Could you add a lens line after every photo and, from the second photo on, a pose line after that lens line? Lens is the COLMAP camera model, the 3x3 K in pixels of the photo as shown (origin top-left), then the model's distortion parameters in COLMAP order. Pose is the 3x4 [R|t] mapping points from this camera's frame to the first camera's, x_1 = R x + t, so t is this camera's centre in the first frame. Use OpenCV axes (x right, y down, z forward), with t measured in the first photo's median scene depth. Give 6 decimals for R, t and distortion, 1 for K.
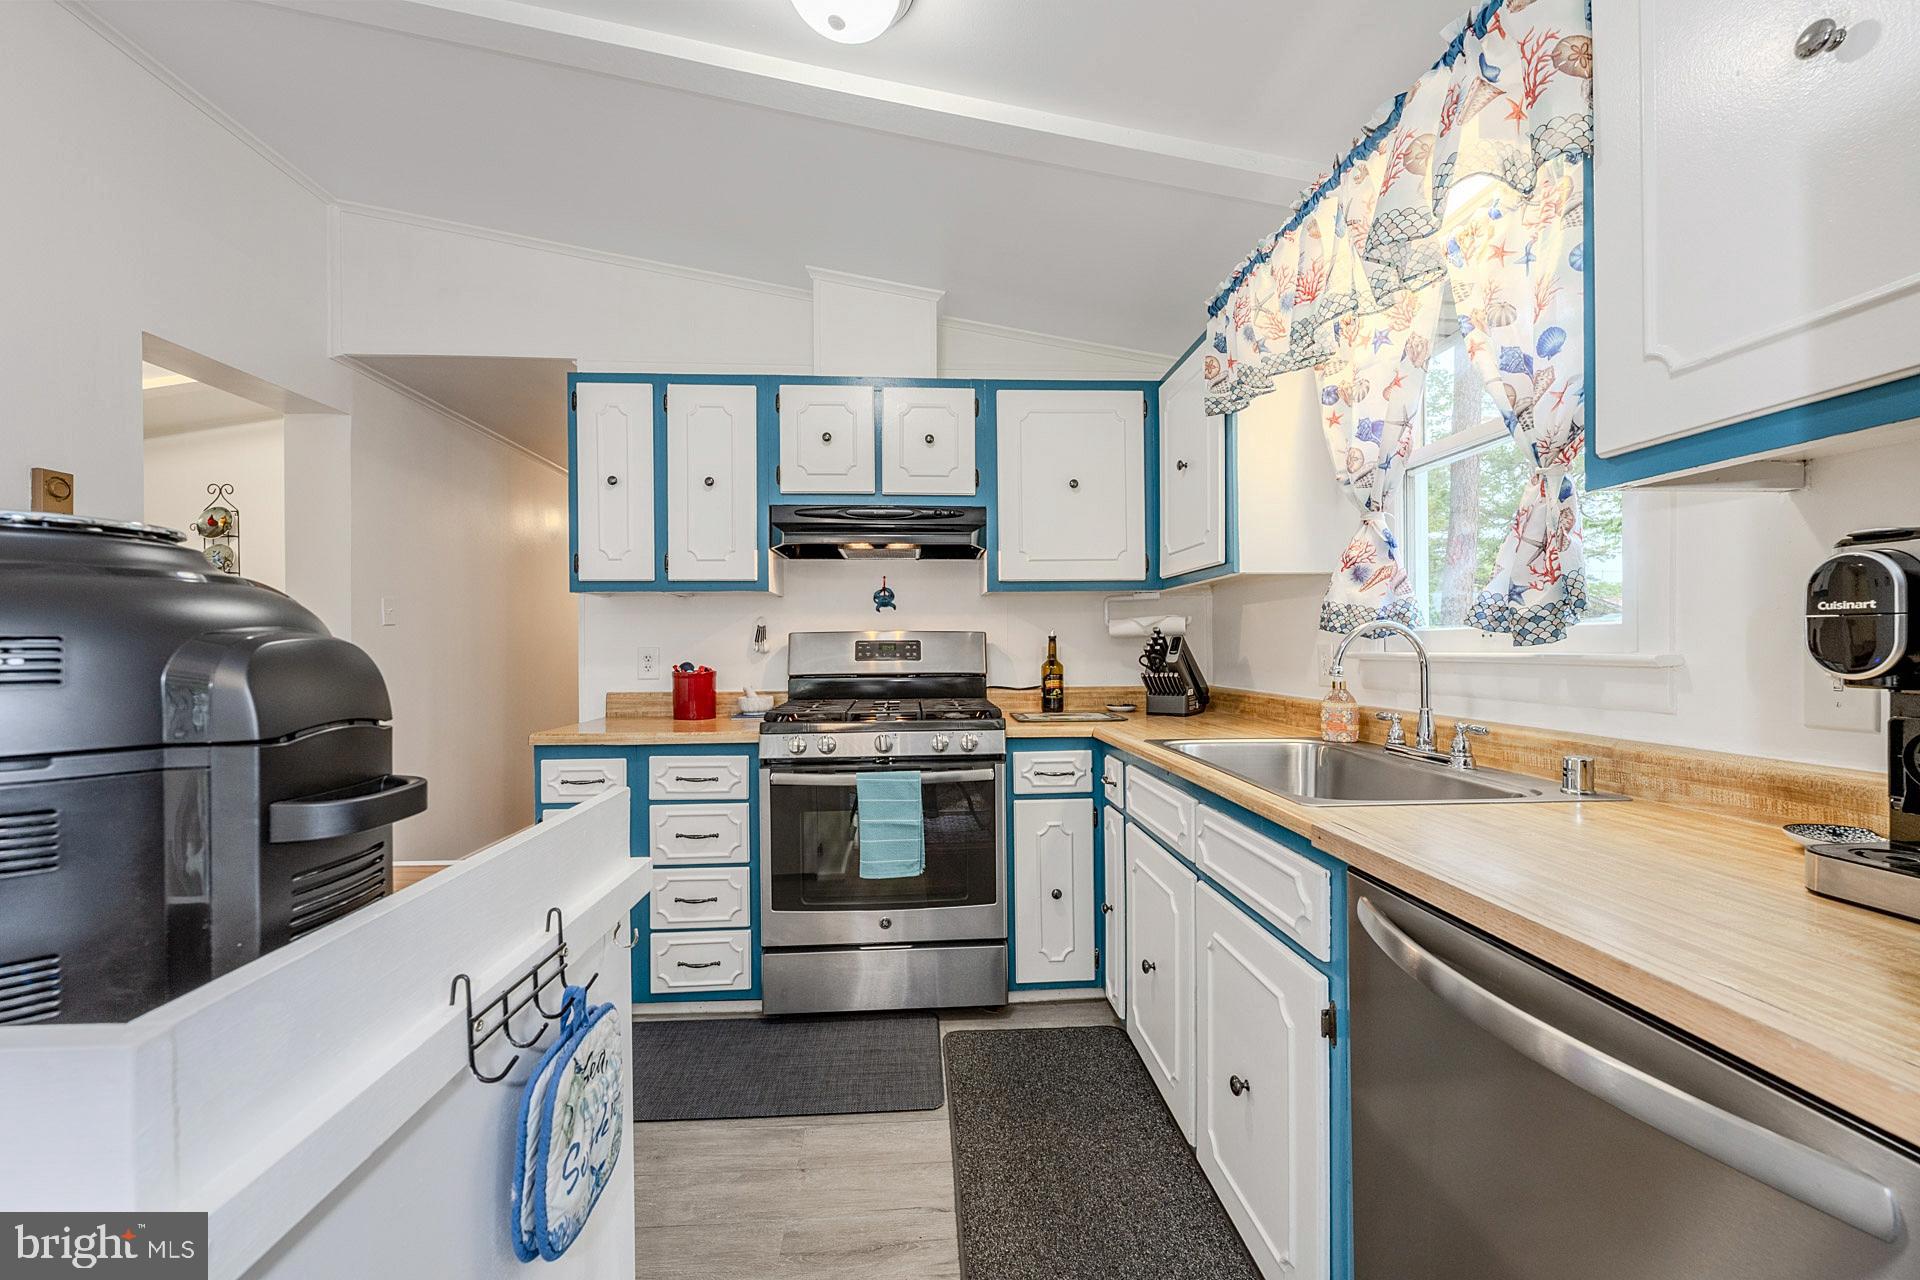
lens RADIAL K [[758.7, 0, 959.0], [0, 758.7, 645.0], [0, 0, 1]] dist [-0.008717, 0.000055]
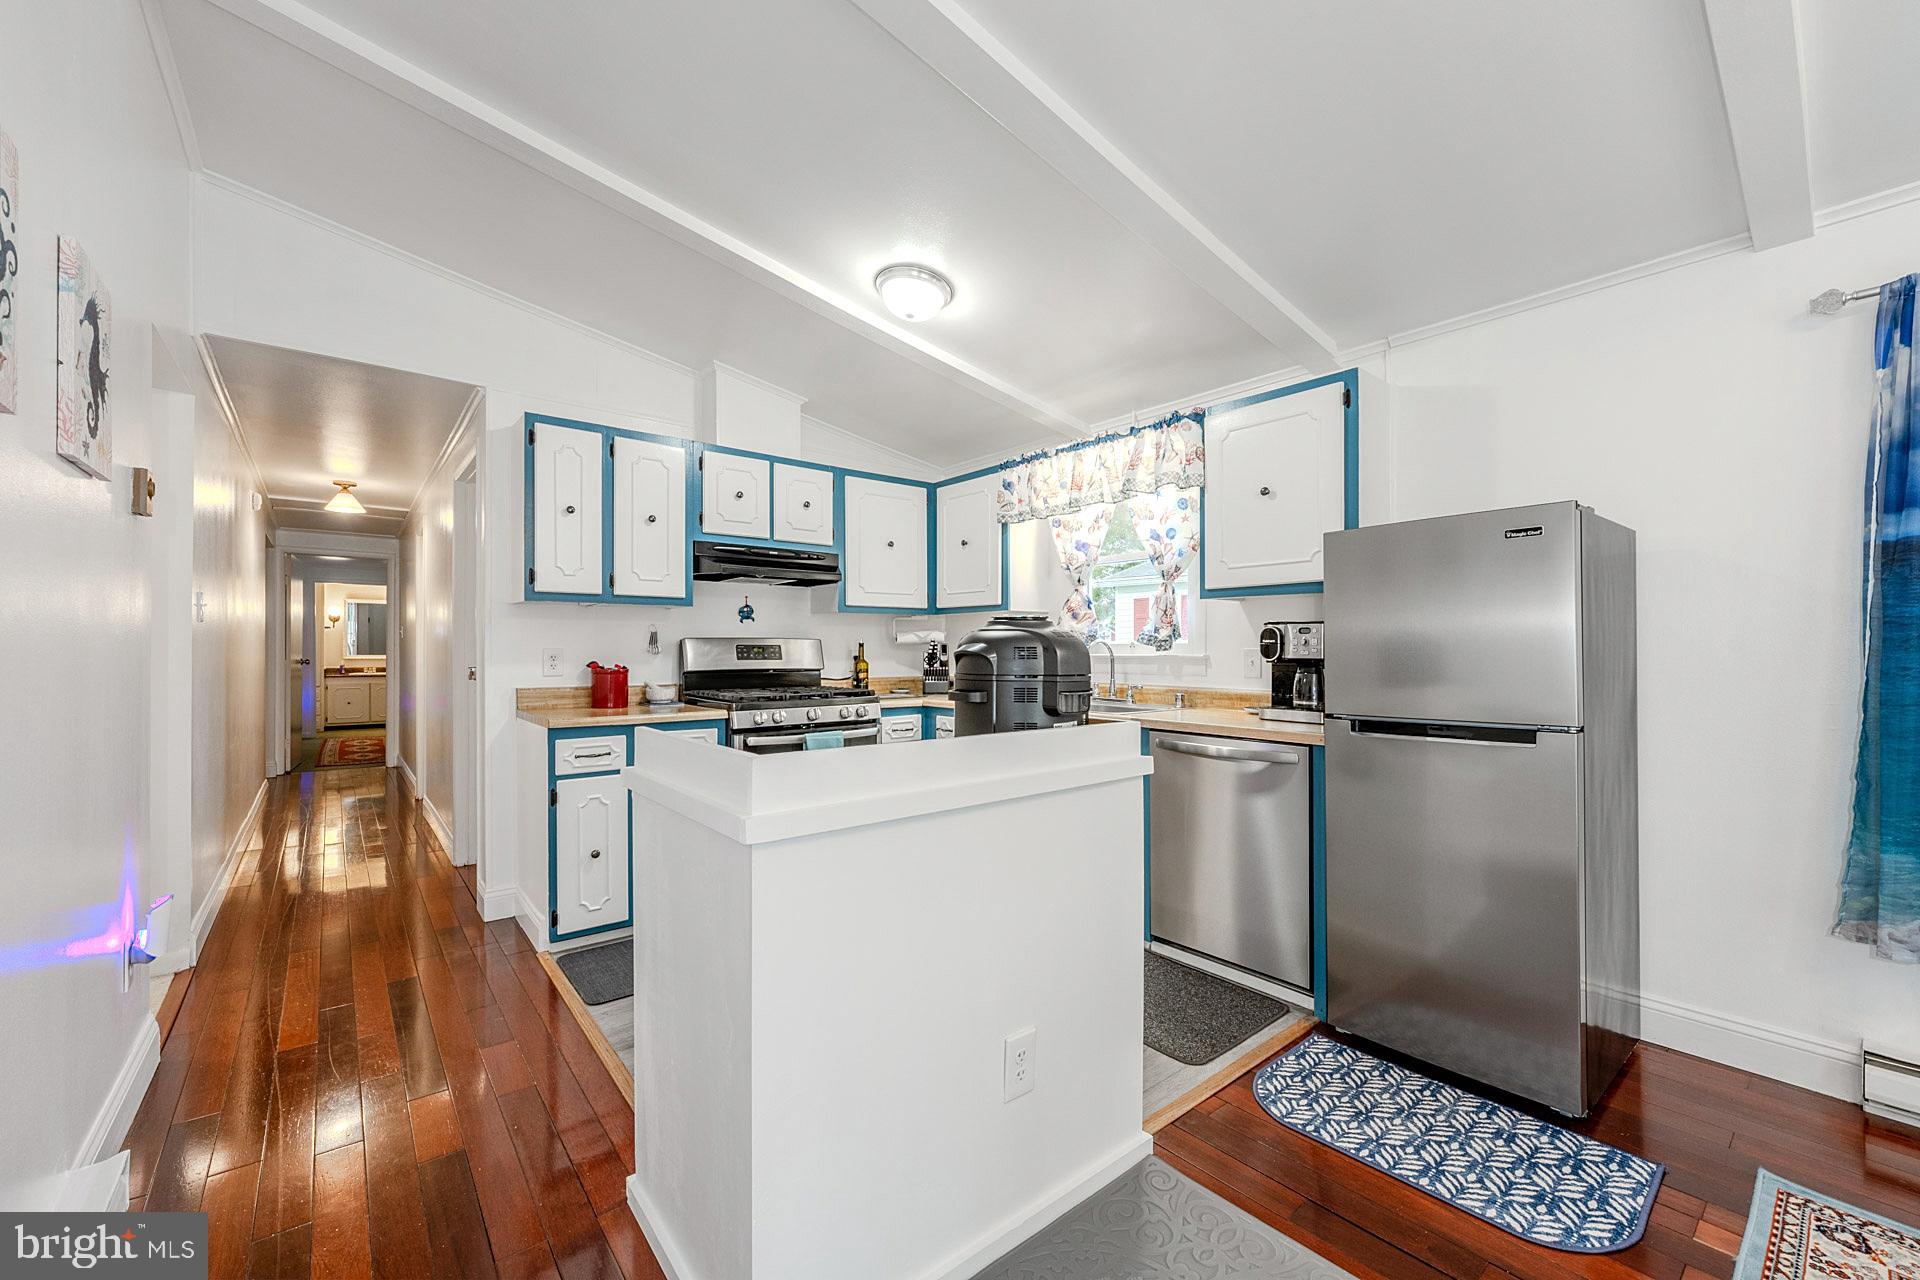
lens RADIAL K [[758.7, 0, 961.6], [0, 758.7, 643.3], [0, 0, 1]] dist [-0.008717, 0.000055]
pose [[0.809058, 0.011508, 0.587616, -0.651471], [-0.007405, 0.999929, -0.009387, 0.001503], [-0.587682, 0.003243, 0.809086, -0.334348]]
